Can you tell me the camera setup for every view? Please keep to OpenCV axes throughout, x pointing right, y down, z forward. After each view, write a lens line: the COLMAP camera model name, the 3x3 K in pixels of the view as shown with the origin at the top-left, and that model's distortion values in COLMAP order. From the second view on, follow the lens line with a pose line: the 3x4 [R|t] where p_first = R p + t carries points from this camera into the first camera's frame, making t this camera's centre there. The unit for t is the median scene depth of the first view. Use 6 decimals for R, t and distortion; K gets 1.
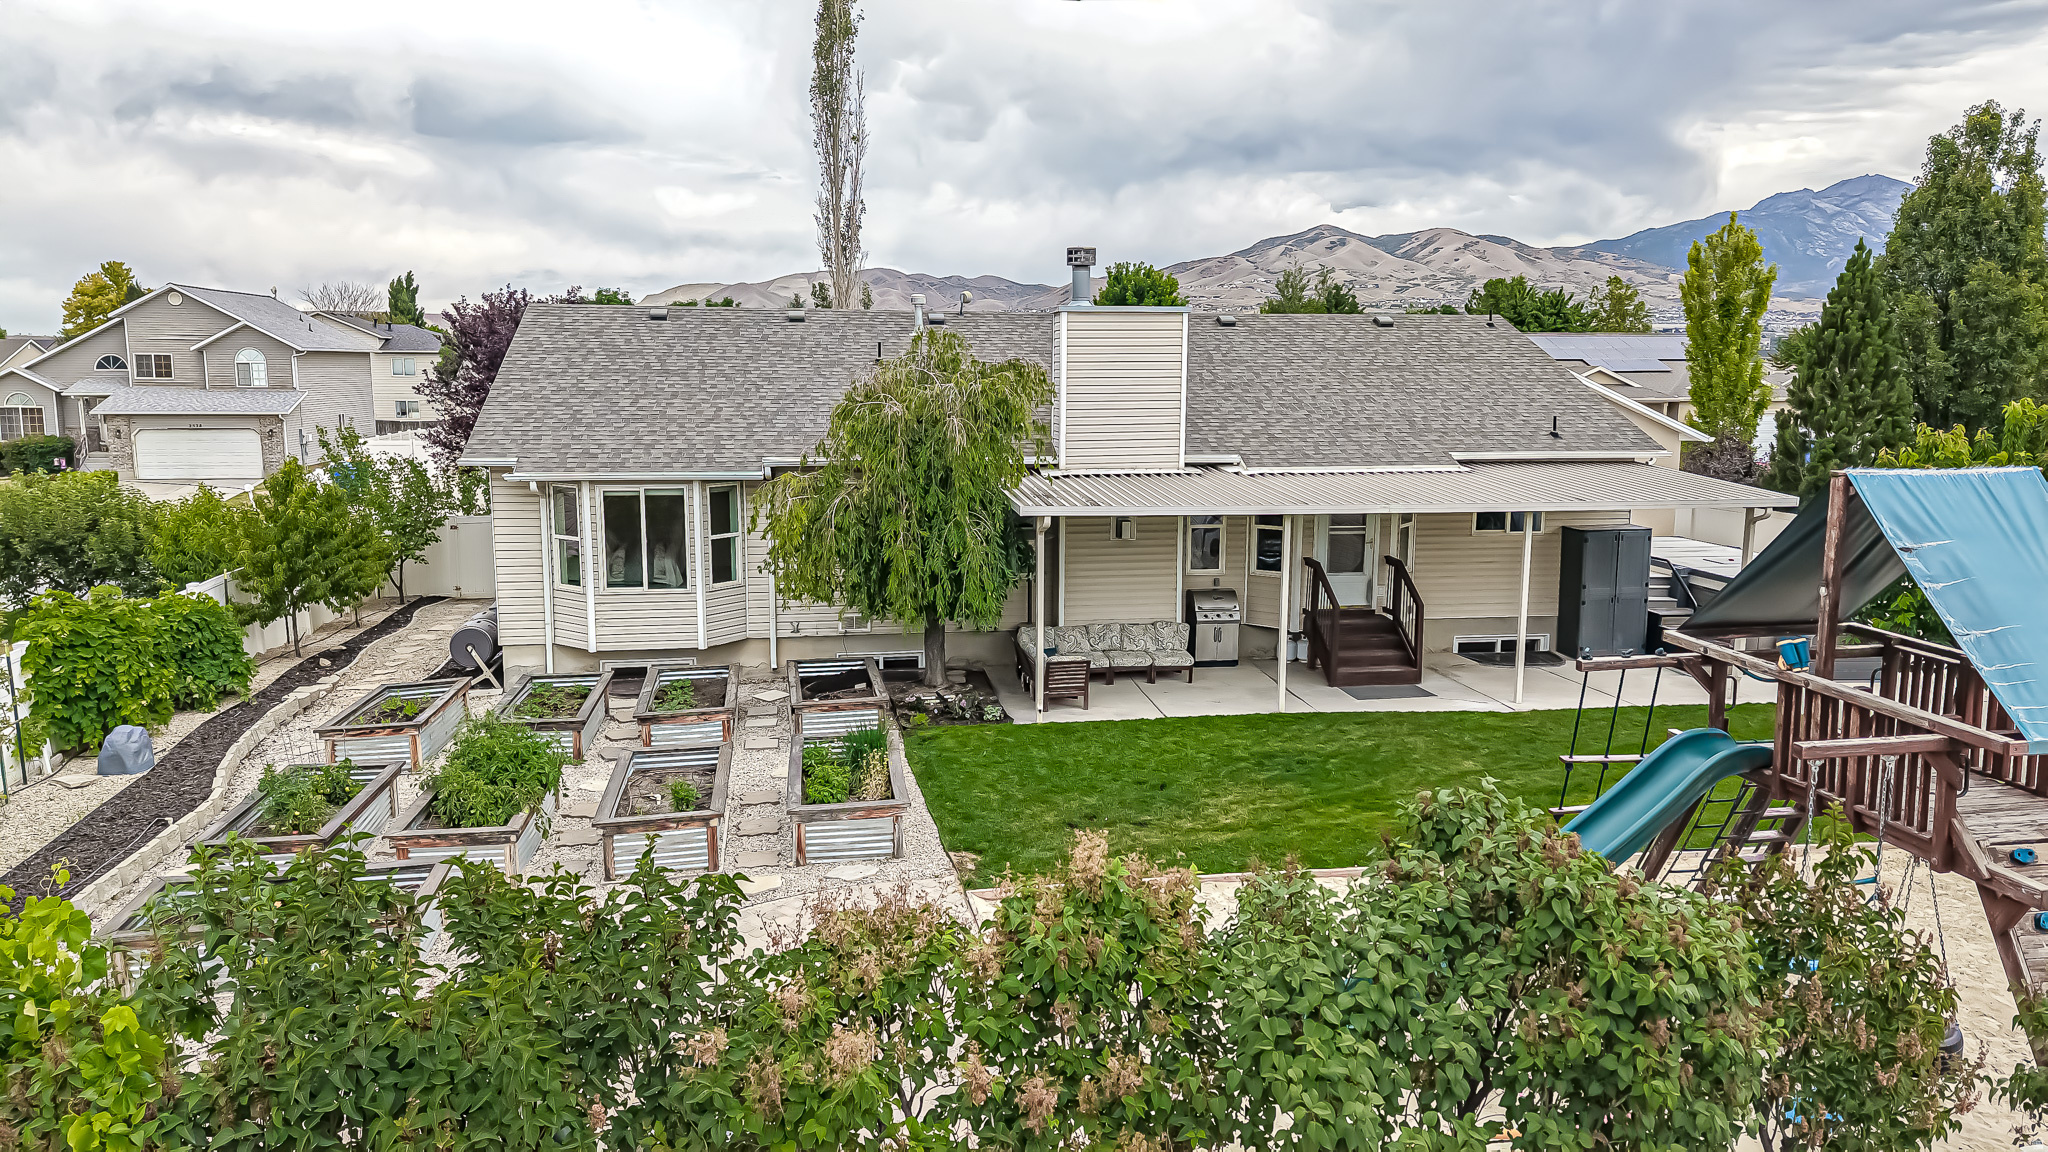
lens RADIAL K [[1368.9, 0, 1024.0], [0, 1368.9, 576.0], [0, 0, 1]] dist [0.048666, -0.050474]
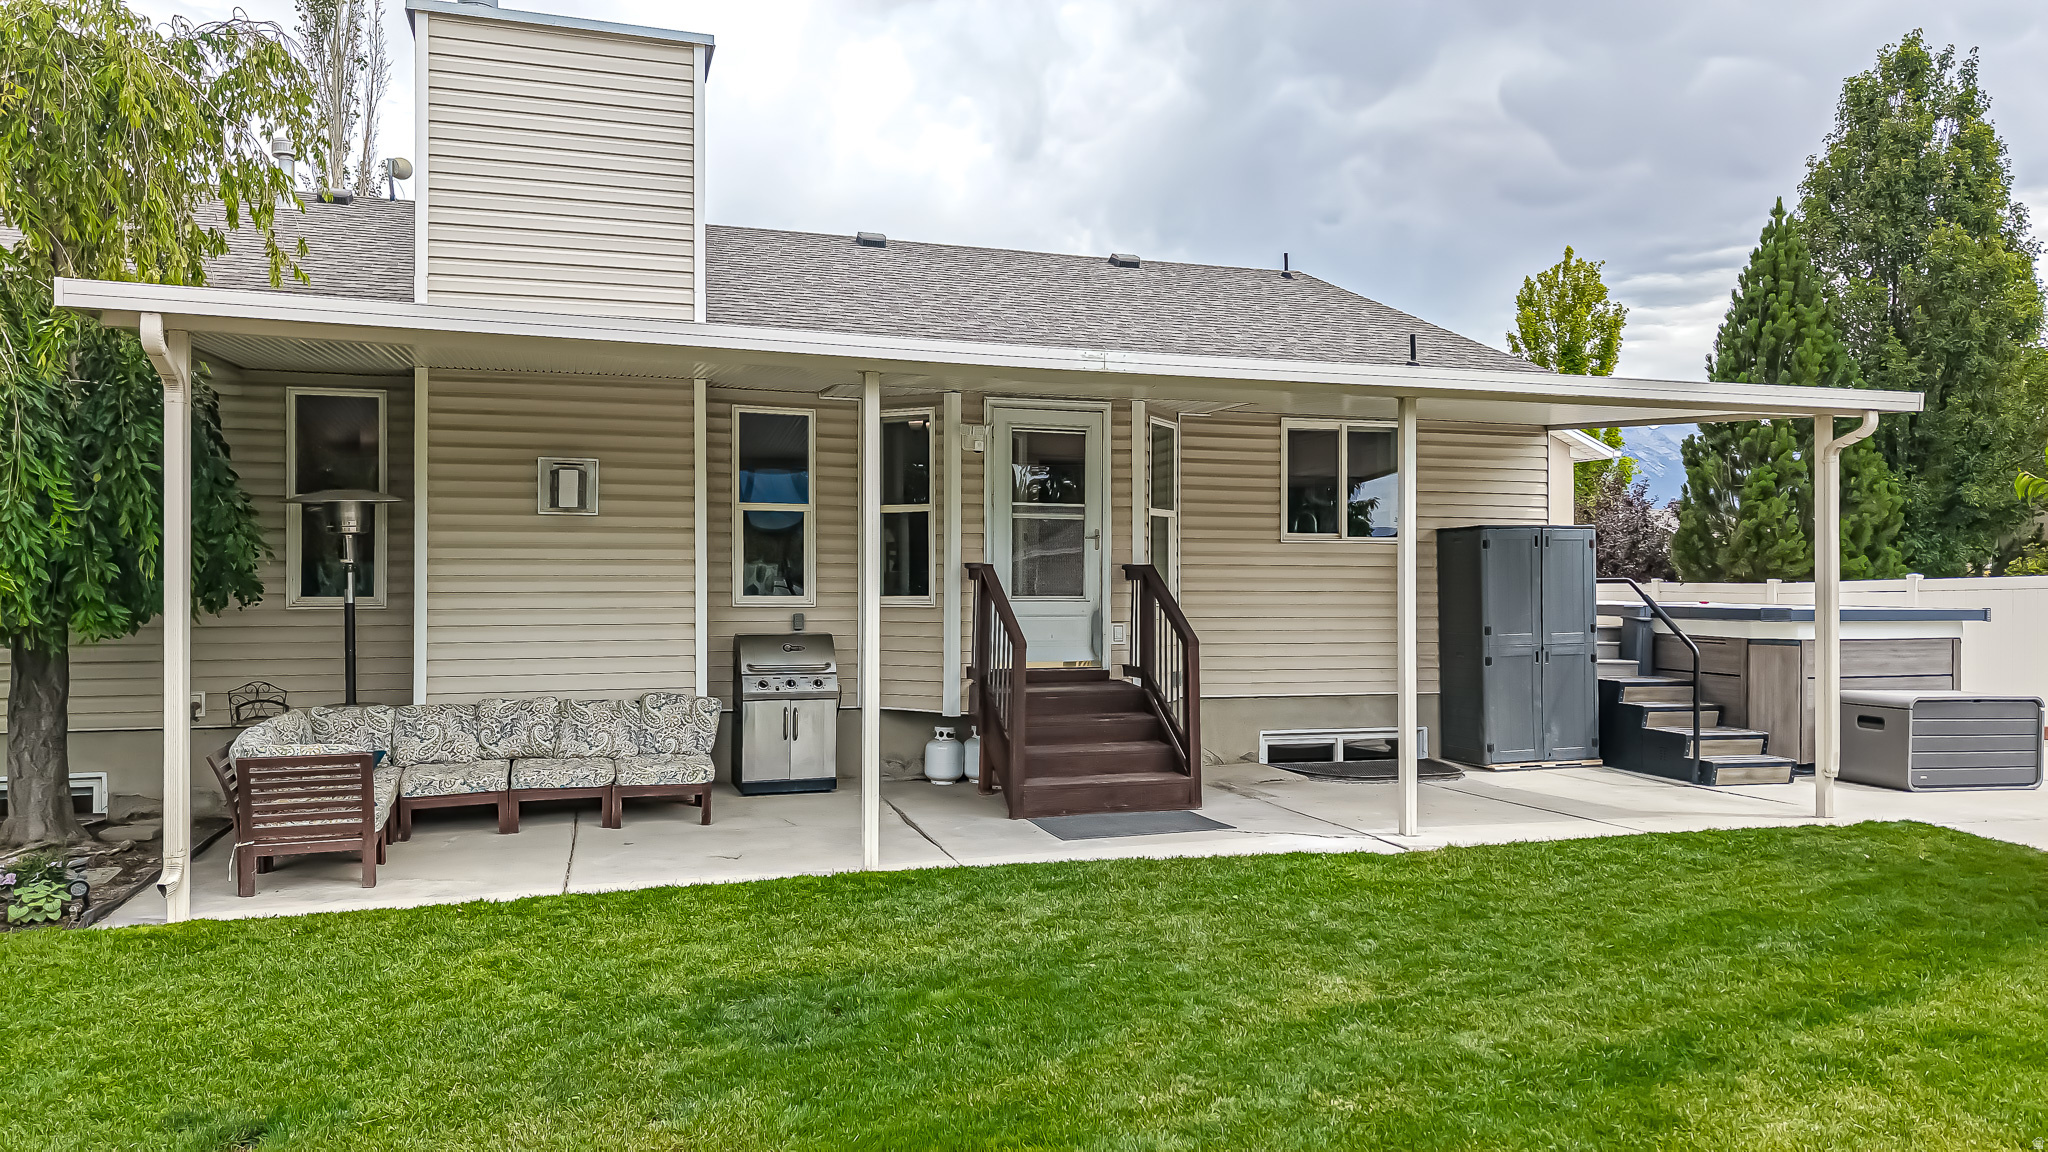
lens RADIAL K [[1360.1, 0, 1047.2], [0, 1360.1, 608.2], [0, 0, 1]] dist [0.084954, -0.114220]
pose [[0.986825, -0.002510, 0.161774, 0.158776], [0.024167, 0.990949, -0.132044, 0.069772], [-0.159978, 0.134214, 0.977954, 0.532482]]
